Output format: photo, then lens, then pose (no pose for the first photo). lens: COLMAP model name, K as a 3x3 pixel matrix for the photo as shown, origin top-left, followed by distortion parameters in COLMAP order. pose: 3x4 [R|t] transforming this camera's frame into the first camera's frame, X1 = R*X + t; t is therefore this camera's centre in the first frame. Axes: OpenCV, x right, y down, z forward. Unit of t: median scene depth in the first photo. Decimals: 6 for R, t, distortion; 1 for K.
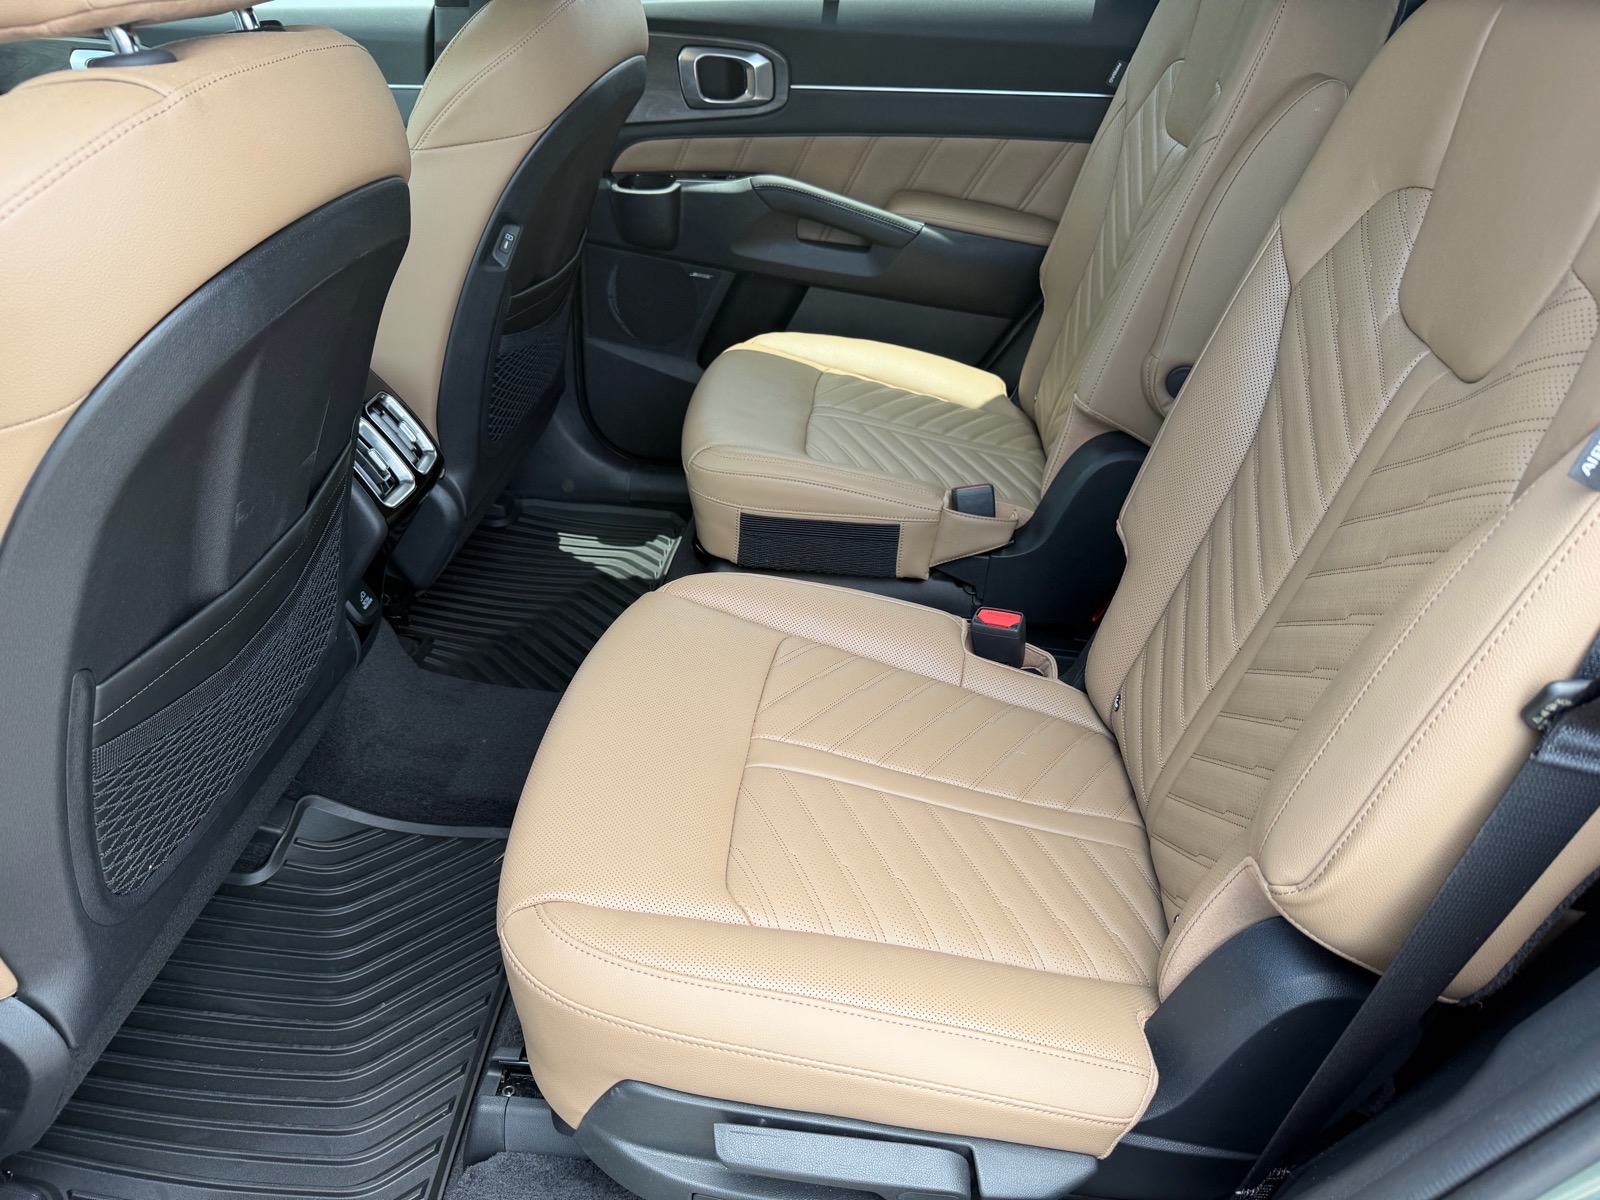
lens RADIAL K [[1129.5, 0, 791.8], [0, 1129.5, 604.4], [0, 0, 1]] dist [0.004943, -0.000790]
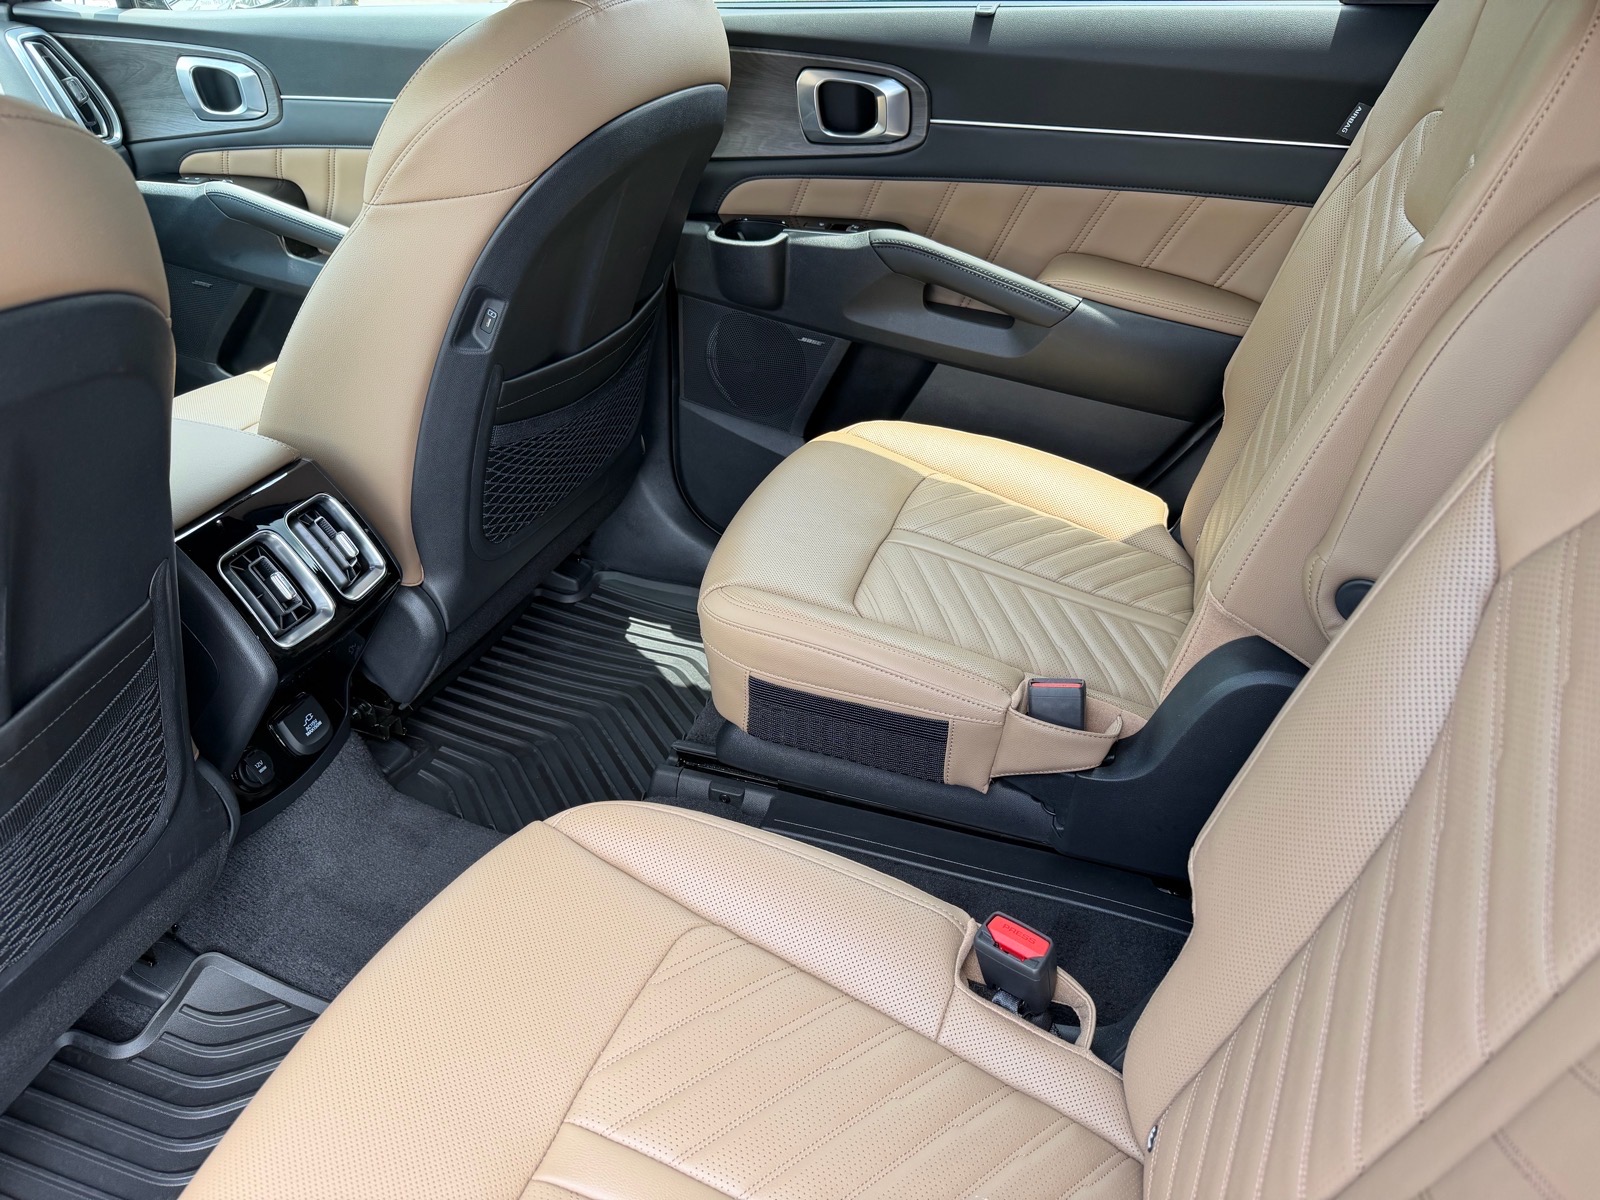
lens RADIAL K [[1135.3, 0, 800.0], [0, 1135.3, 600.0], [0, 0, 1]] dist [0.085189, -0.115460]
pose [[0.974418, 0.112150, -0.194760, 0.131709], [-0.112977, 0.993574, 0.006892, -0.139879], [0.194281, 0.015288, 0.980827, 0.225582]]
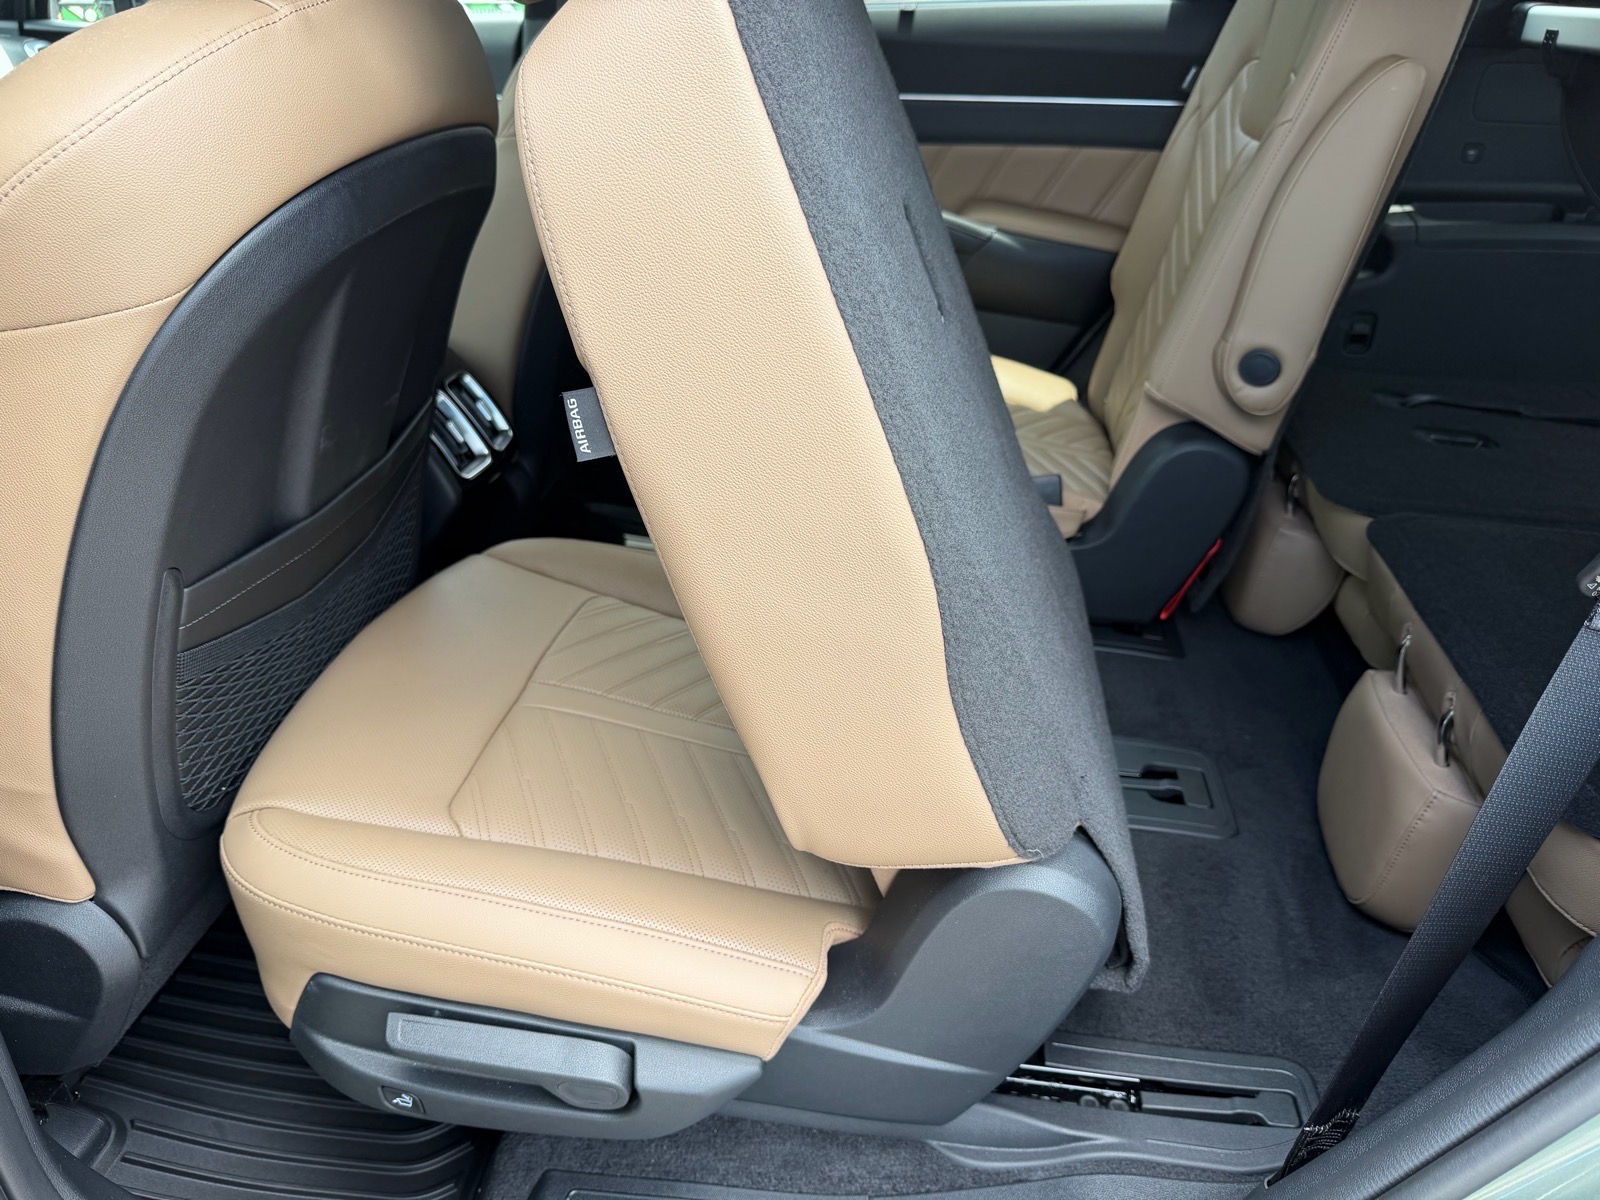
lens RADIAL K [[1138.0, 0, 800.0], [0, 1138.0, 600.0], [0, 0, 1]] dist [0.004014, -0.006830]
pose [[0.998535, 0.021263, -0.049755, 0.000711], [-0.023505, 0.998714, -0.044925, 0.053044], [0.048736, 0.046029, 0.997751, -0.006454]]
